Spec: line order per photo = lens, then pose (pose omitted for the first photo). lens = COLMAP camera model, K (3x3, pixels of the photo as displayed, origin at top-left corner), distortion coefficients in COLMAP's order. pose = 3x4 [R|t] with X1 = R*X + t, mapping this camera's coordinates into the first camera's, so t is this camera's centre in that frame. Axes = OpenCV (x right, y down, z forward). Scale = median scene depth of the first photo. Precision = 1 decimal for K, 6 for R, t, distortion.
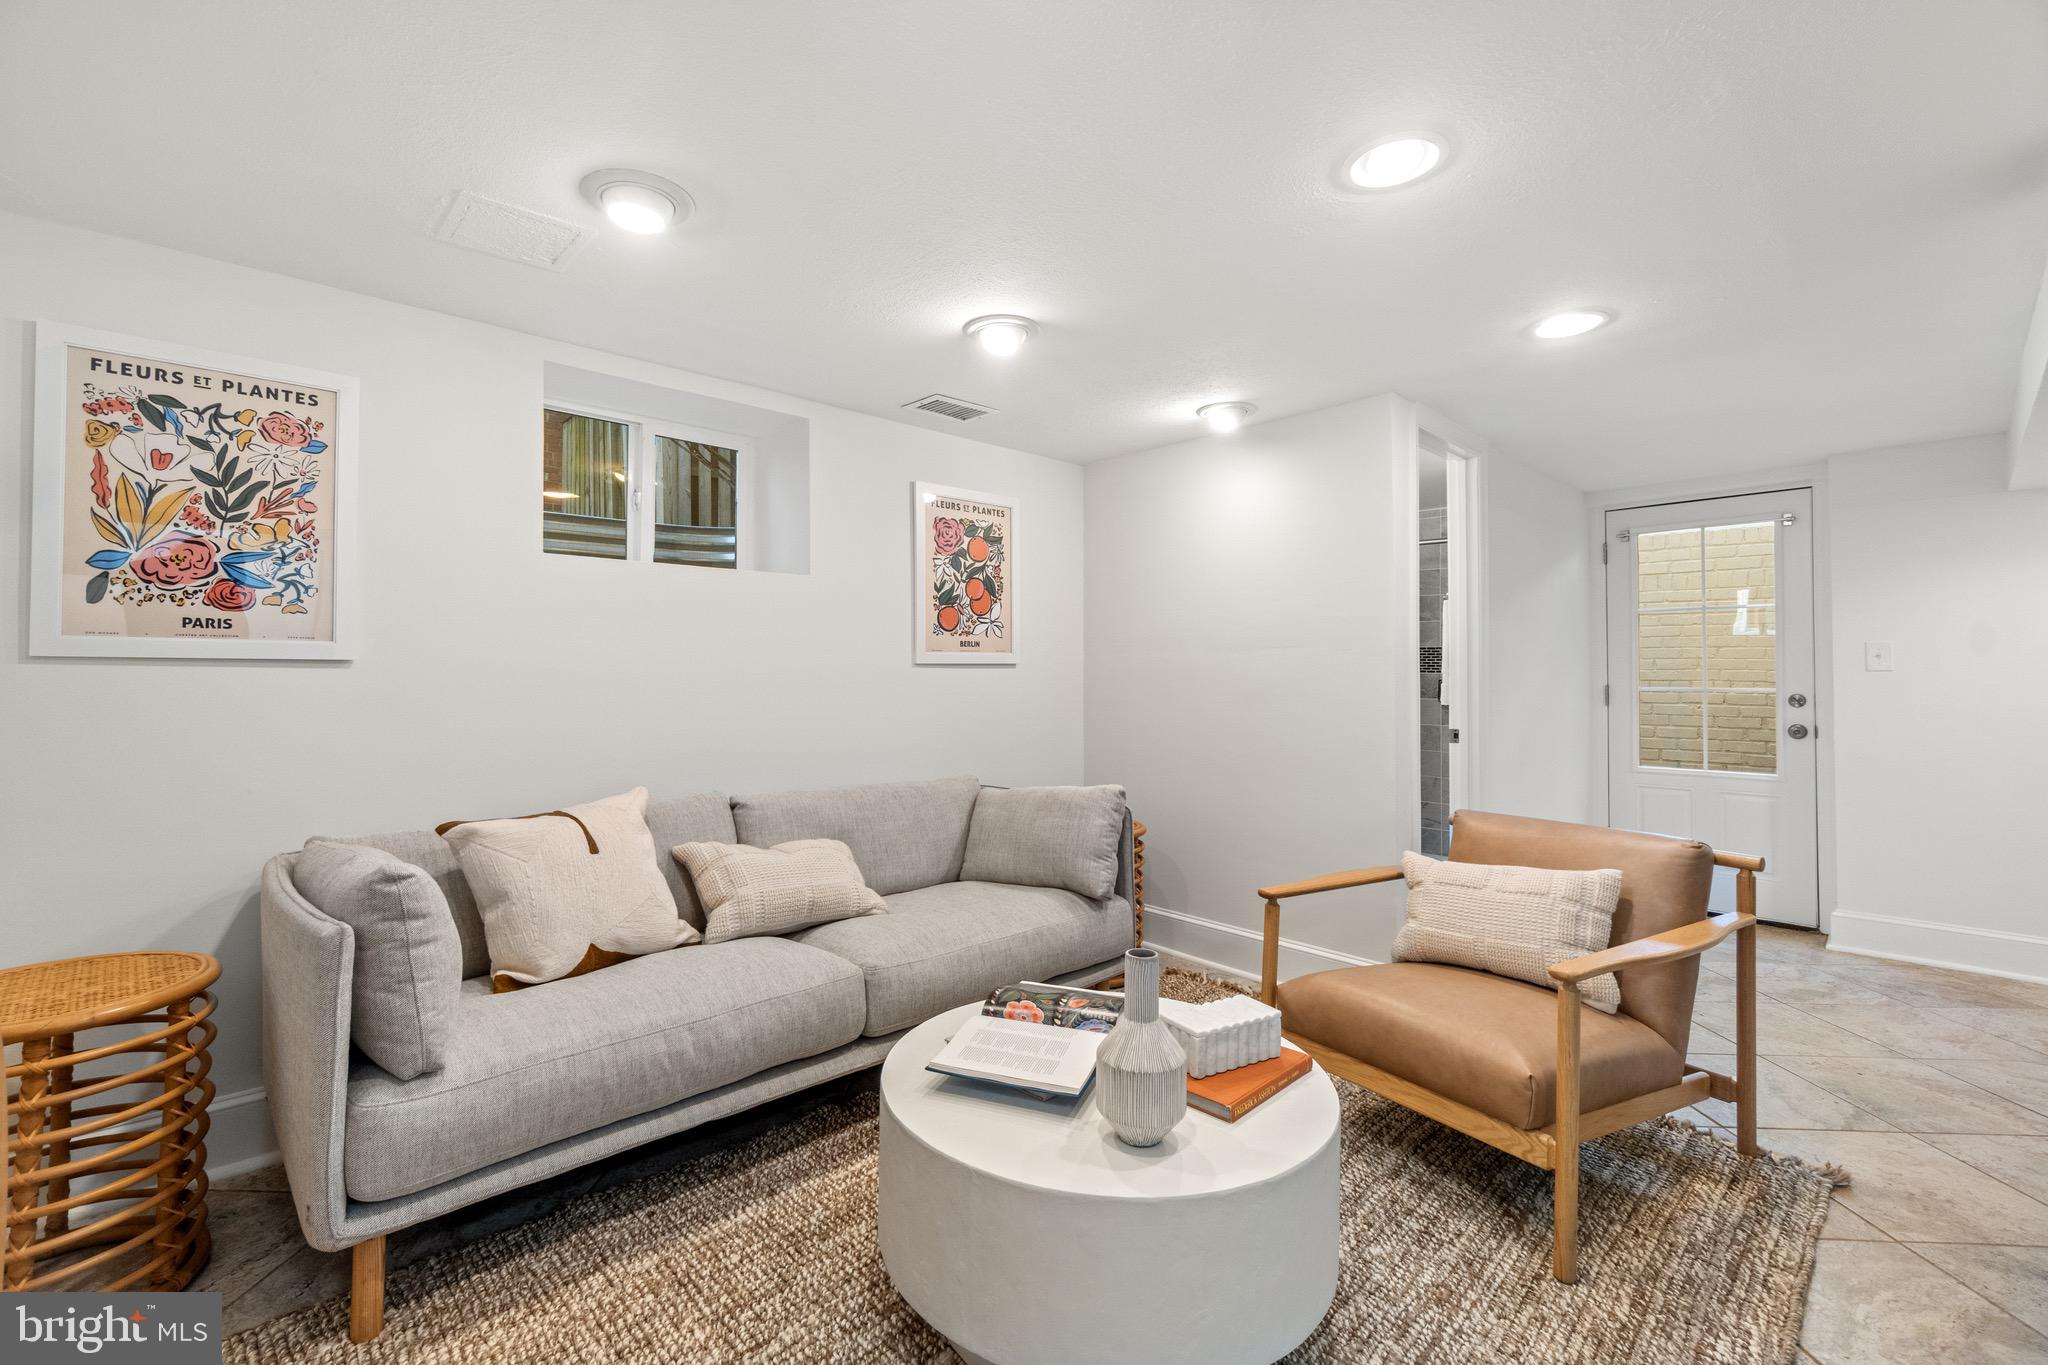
lens RADIAL K [[896.3, 0, 986.9], [0, 896.3, 660.0], [0, 0, 1]] dist [-0.000062, 0.000043]
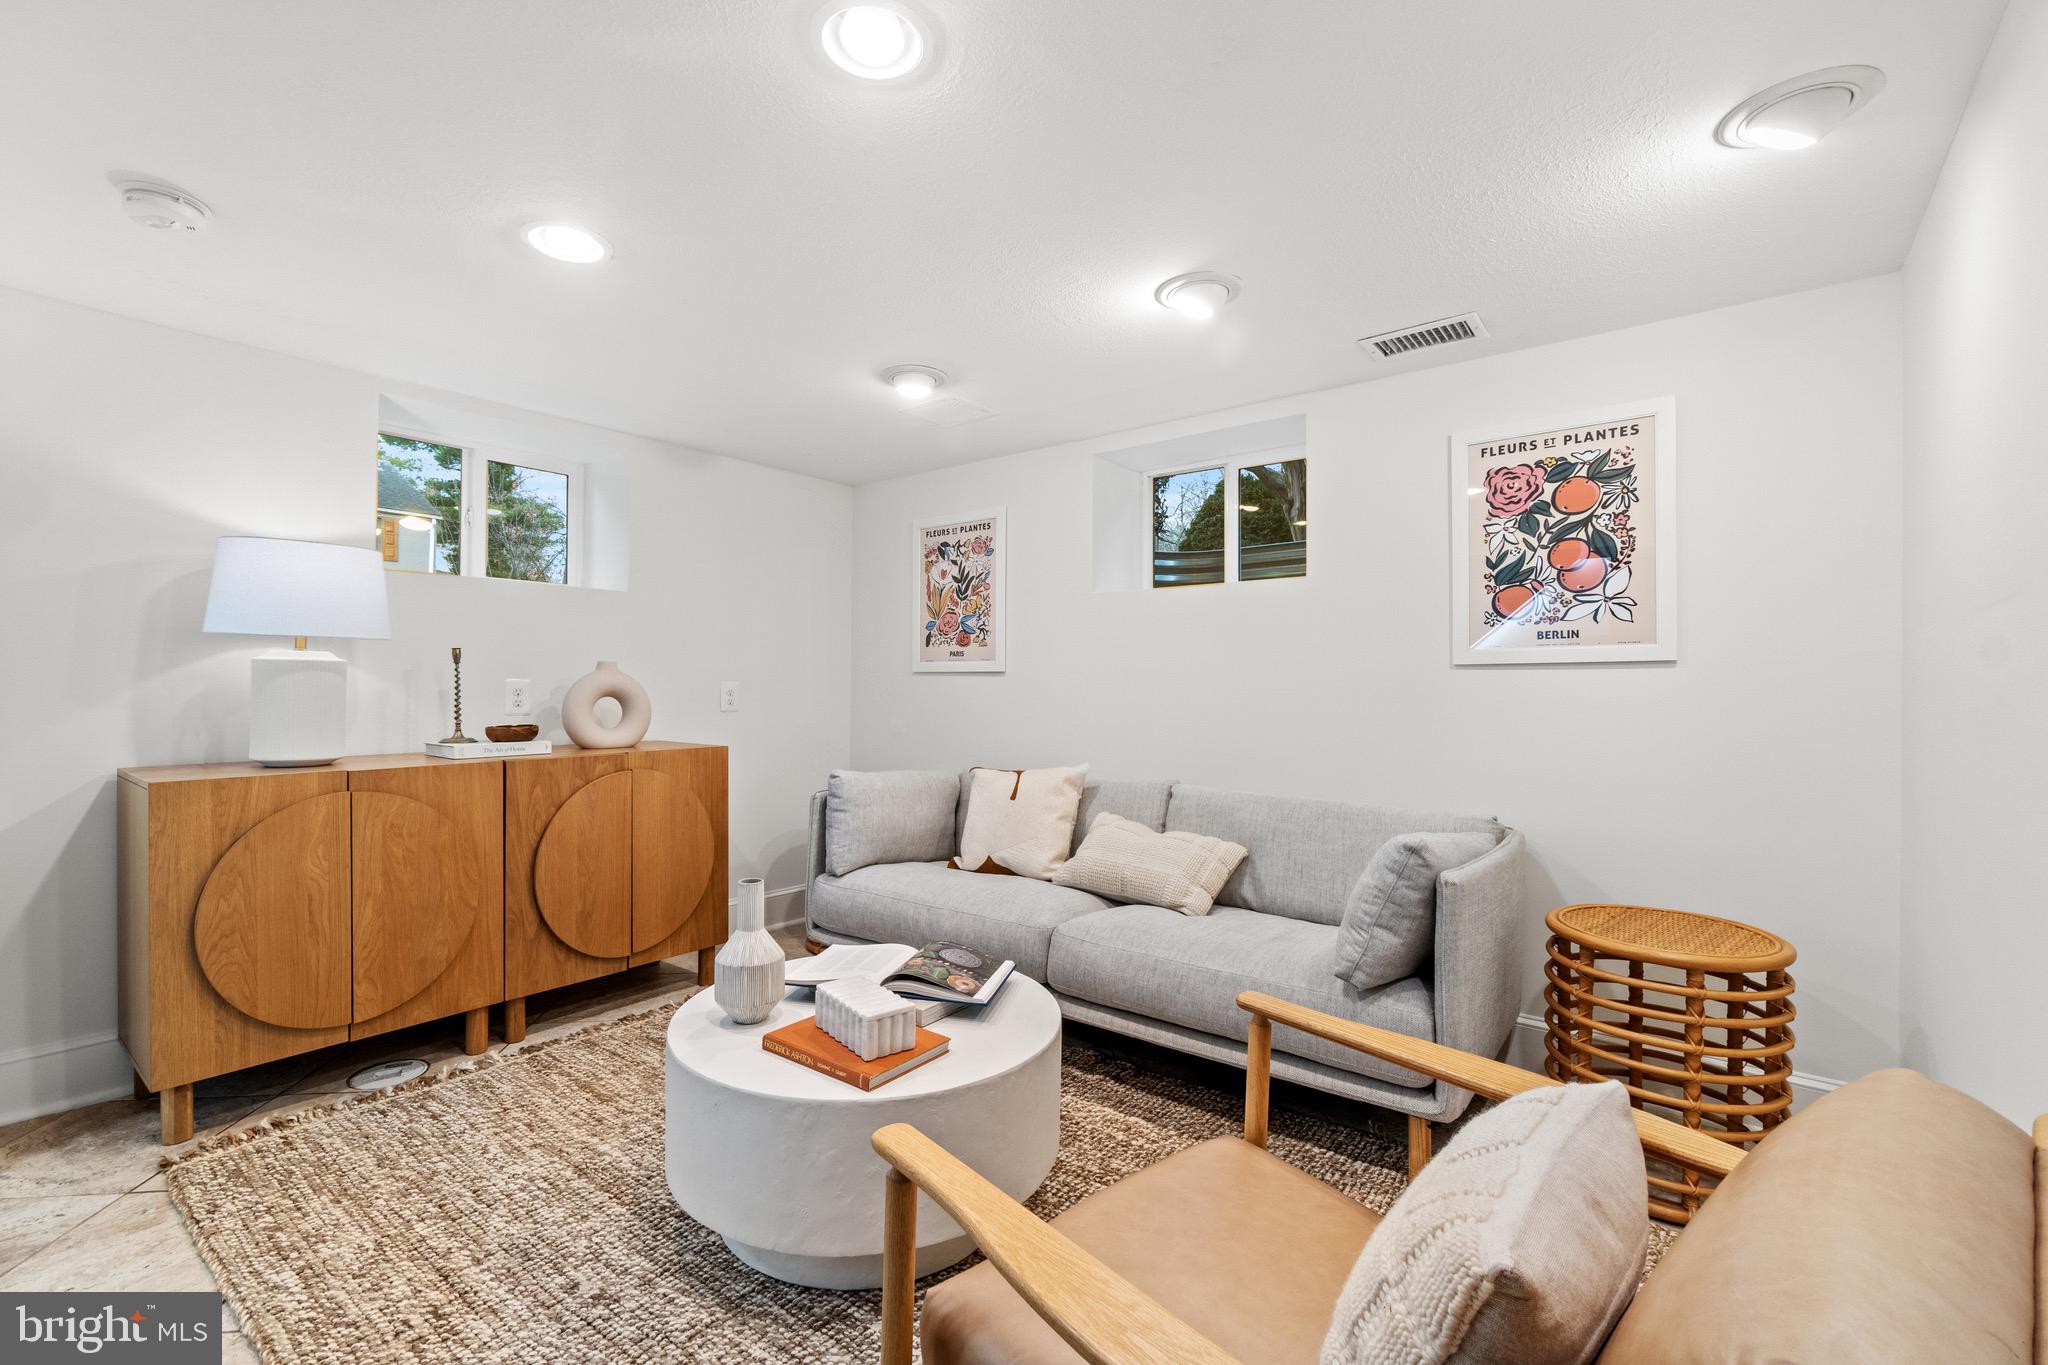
lens RADIAL K [[896.3, 0, 1021.8], [0, 896.3, 689.0], [0, 0, 1]] dist [-0.000062, 0.000043]
pose [[0.146496, -0.001779, -0.989210, 0.631124], [0.008720, 0.999962, -0.000507, 0.021915], [0.989173, -0.008551, 0.146506, 0.497732]]
